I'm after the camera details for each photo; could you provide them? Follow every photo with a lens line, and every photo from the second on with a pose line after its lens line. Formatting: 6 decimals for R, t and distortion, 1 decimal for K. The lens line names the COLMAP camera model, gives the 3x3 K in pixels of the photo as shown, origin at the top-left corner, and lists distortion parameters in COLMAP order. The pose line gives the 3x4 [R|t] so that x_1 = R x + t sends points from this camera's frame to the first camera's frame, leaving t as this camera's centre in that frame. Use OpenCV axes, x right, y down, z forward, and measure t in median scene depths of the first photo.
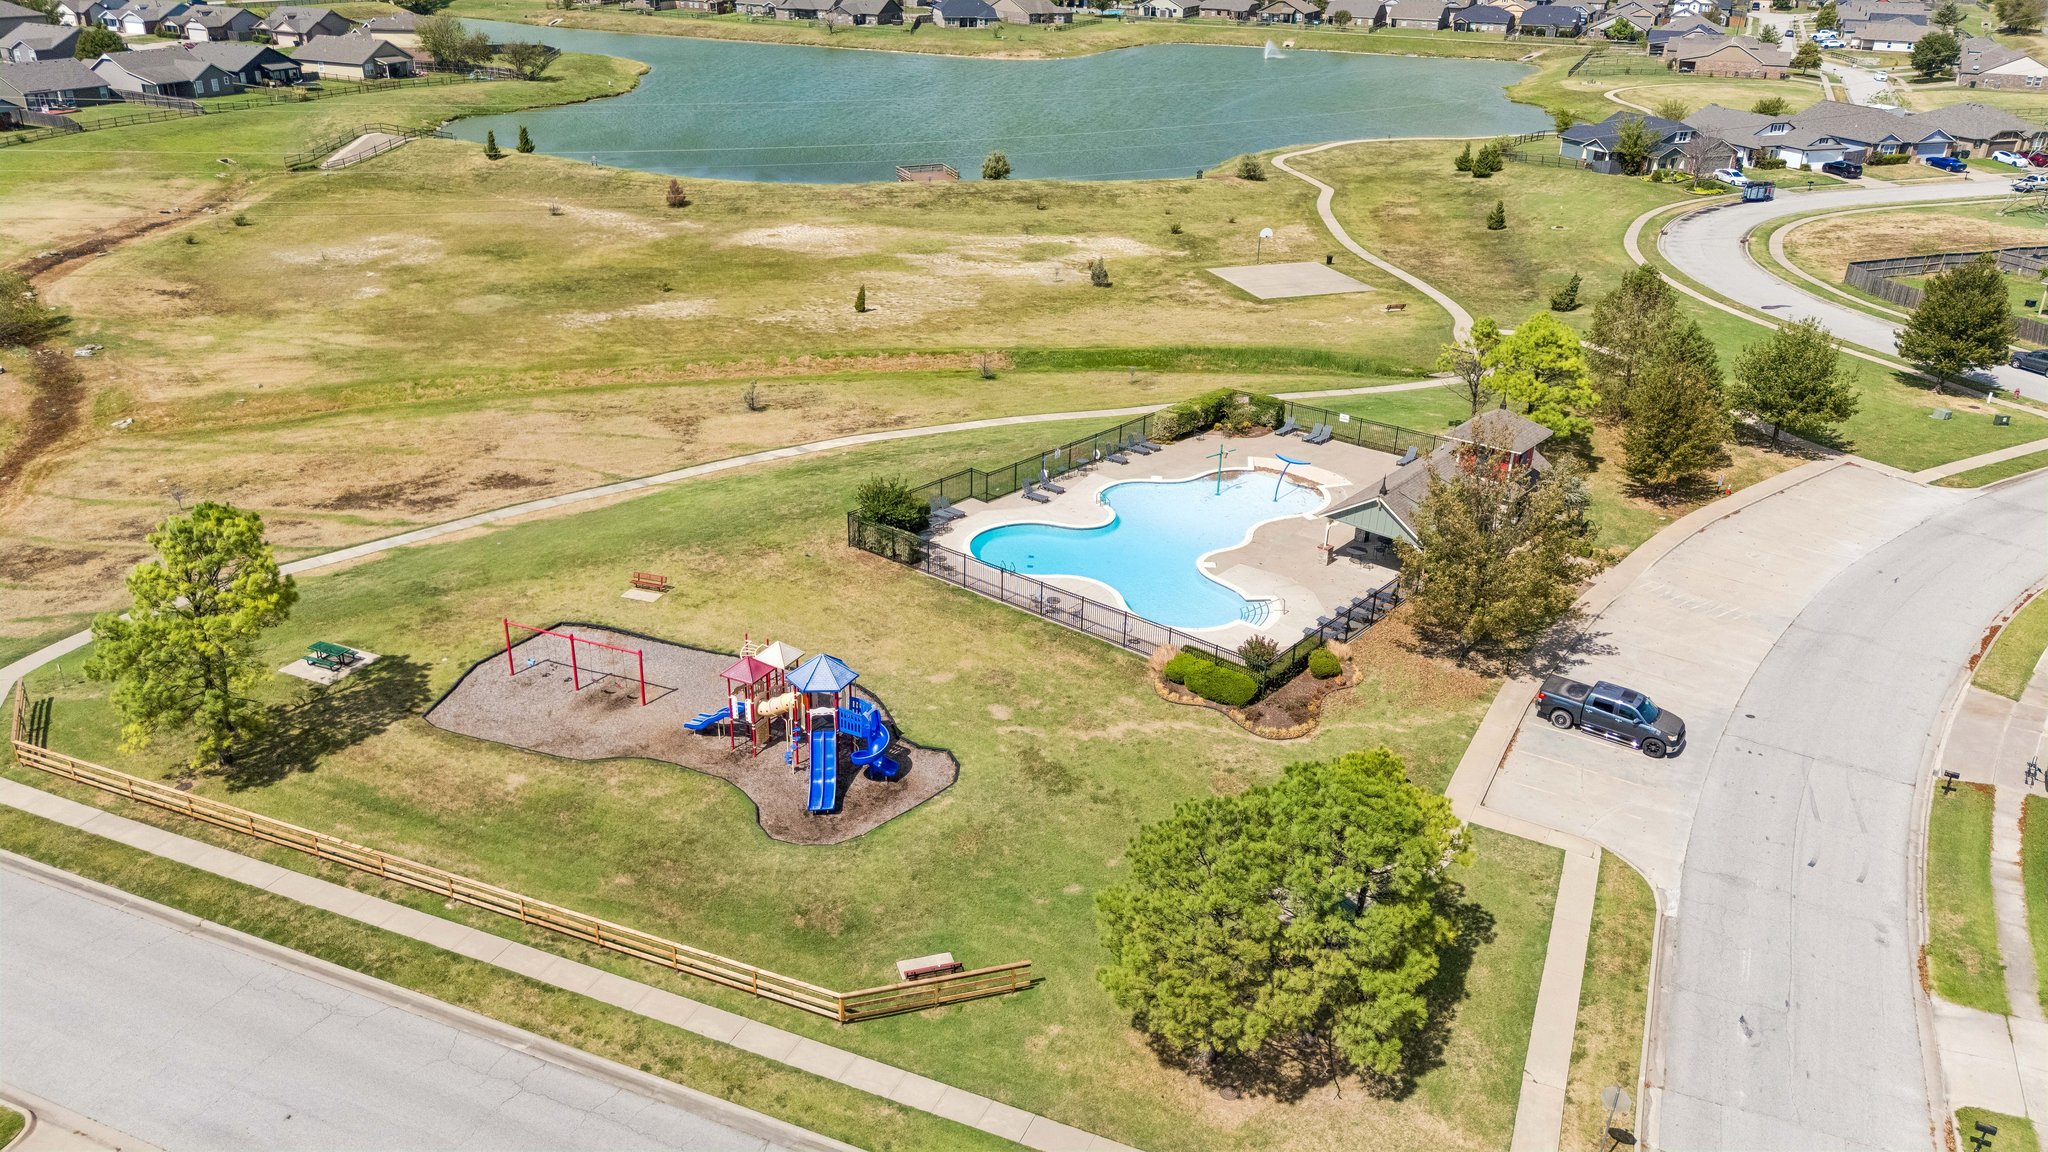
lens RADIAL K [[1526.0, 0, 1024.0], [0, 1526.0, 576.0], [0, 0, 1]] dist [0.061848, -0.052761]
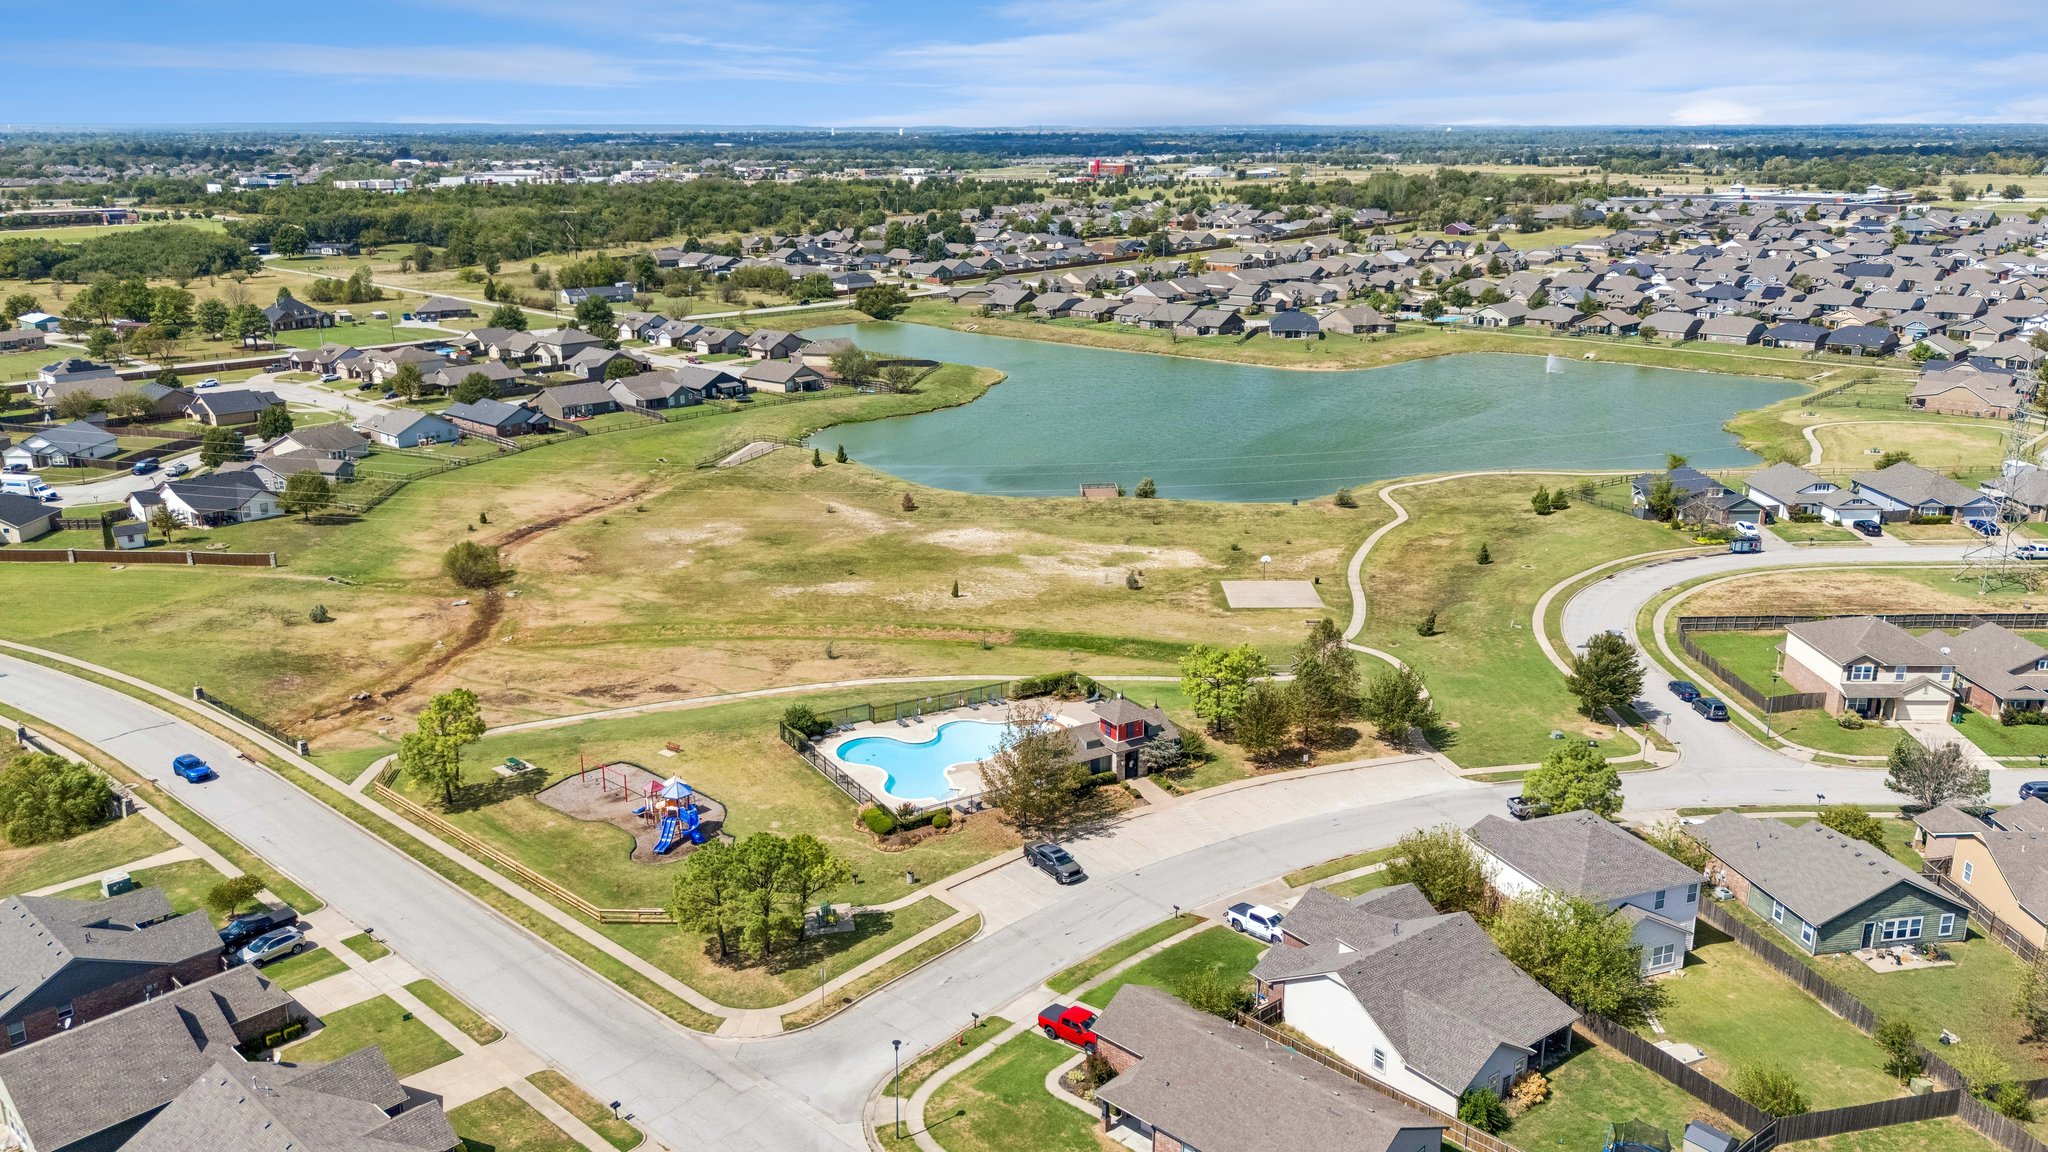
lens RADIAL K [[1516.7, 0, 1028.9], [0, 1516.7, 529.3], [0, 0, 1]] dist [0.133984, -0.265413]
pose [[0.949162, 0.060566, -0.308907, 0.353117], [-0.113768, 0.980987, -0.157232, -0.006056], [0.293511, 0.184382, 0.938006, -0.348644]]
